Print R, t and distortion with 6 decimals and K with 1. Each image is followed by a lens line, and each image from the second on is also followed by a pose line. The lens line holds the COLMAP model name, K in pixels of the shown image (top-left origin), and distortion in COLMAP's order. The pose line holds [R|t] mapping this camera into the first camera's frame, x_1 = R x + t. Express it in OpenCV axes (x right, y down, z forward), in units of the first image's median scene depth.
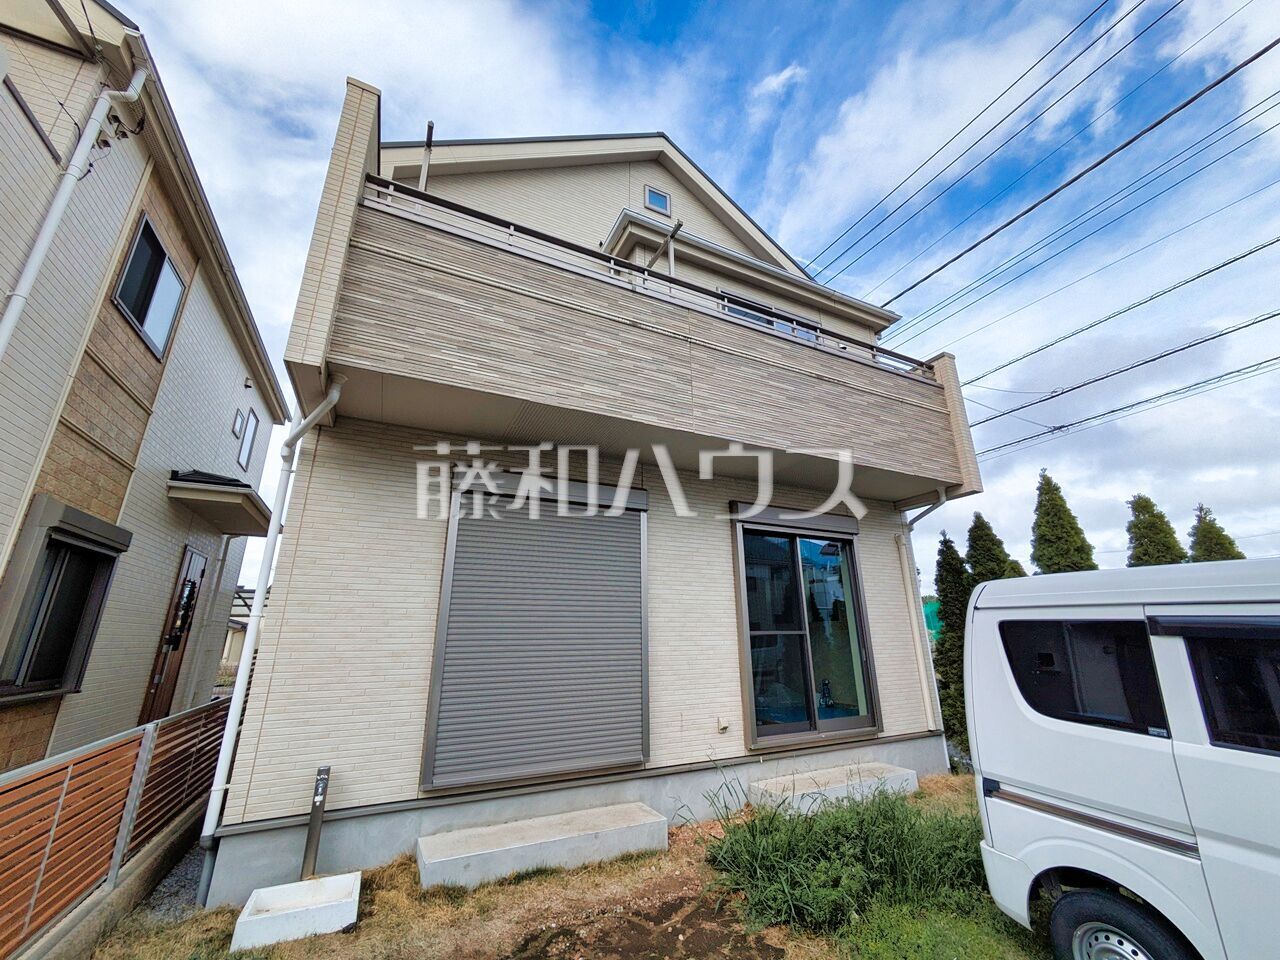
lens RADIAL K [[507.7, 0, 644.2], [0, 507.7, 477.7], [0, 0, 1]] dist [-0.005660, 0.004621]
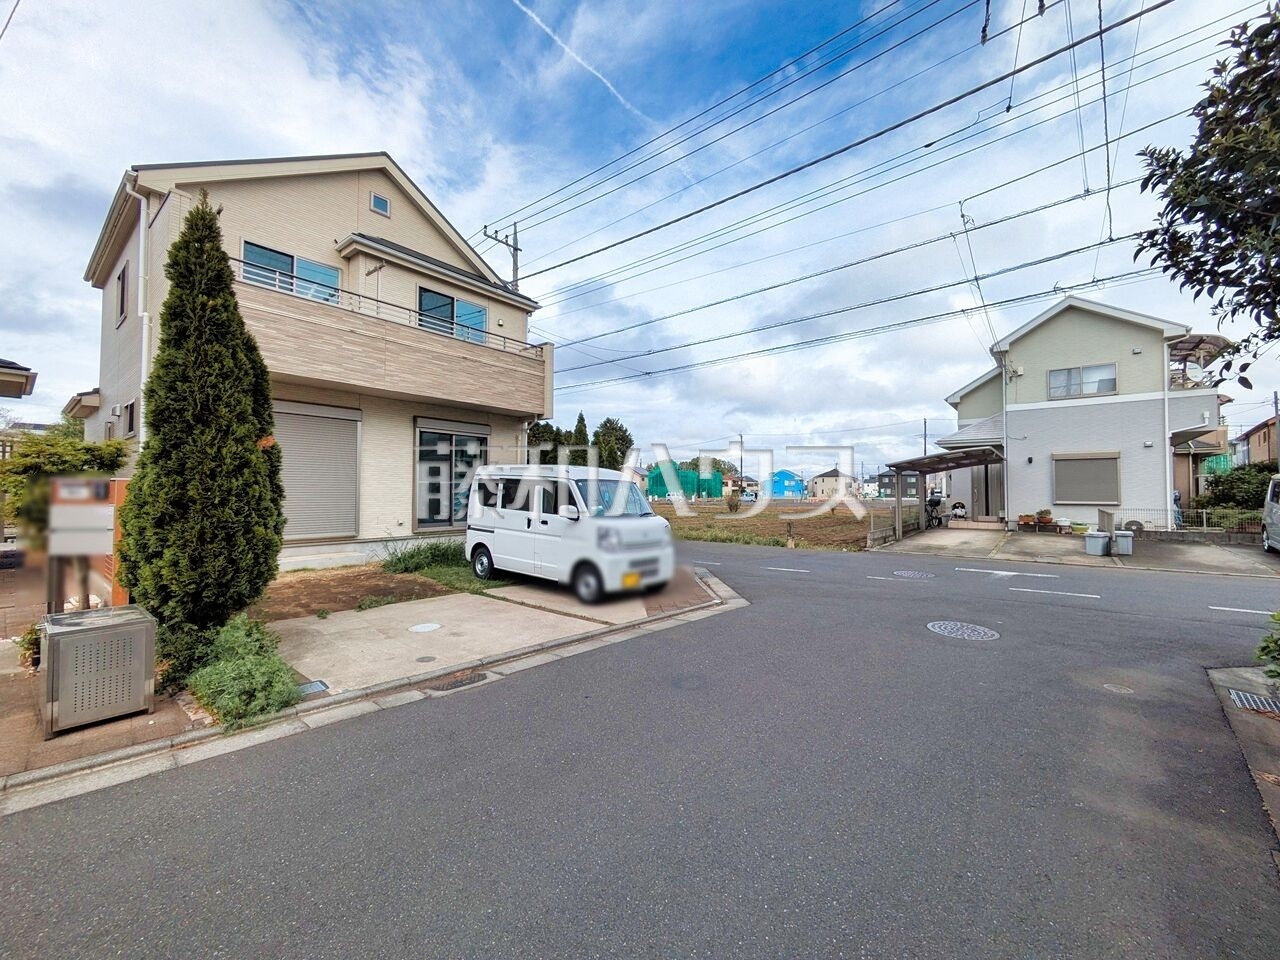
lens RADIAL K [[507.7, 0, 644.2], [0, 507.7, 477.7], [0, 0, 1]] dist [-0.005660, 0.004621]
pose [[0.903187, 0.025584, 0.428484, 0.169110], [-0.142546, 0.959450, 0.243180, -0.382594], [-0.404887, -0.280715, 0.870210, -1.295516]]
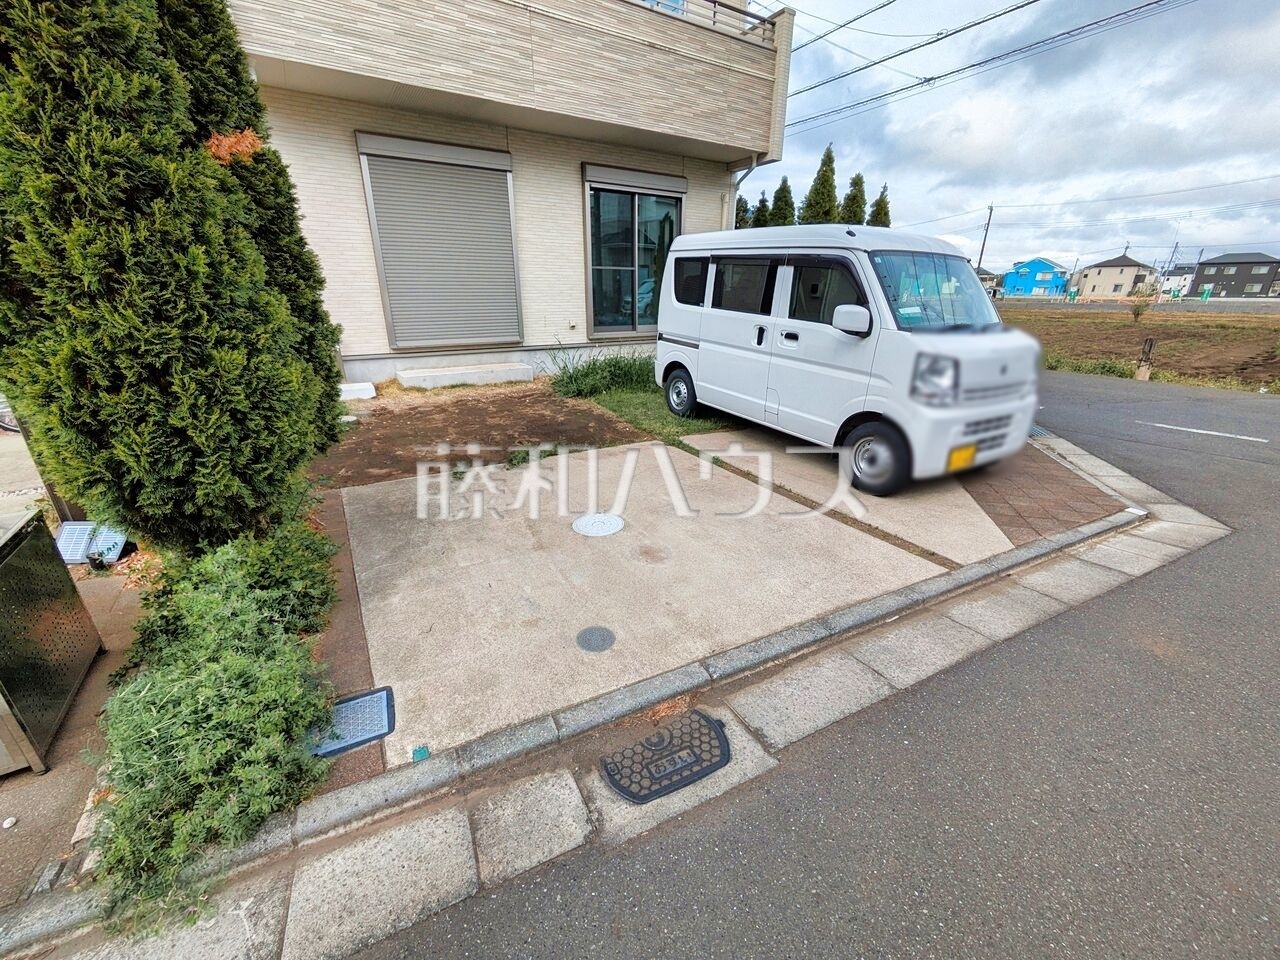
lens RADIAL K [[507.7, 0, 644.2], [0, 507.7, 477.7], [0, 0, 1]] dist [-0.005660, 0.004621]
pose [[0.994560, -0.019809, 0.102262, 0.217080], [-0.047856, 0.785105, 0.617511, -0.156659], [-0.092519, -0.619046, 0.779886, -0.639618]]
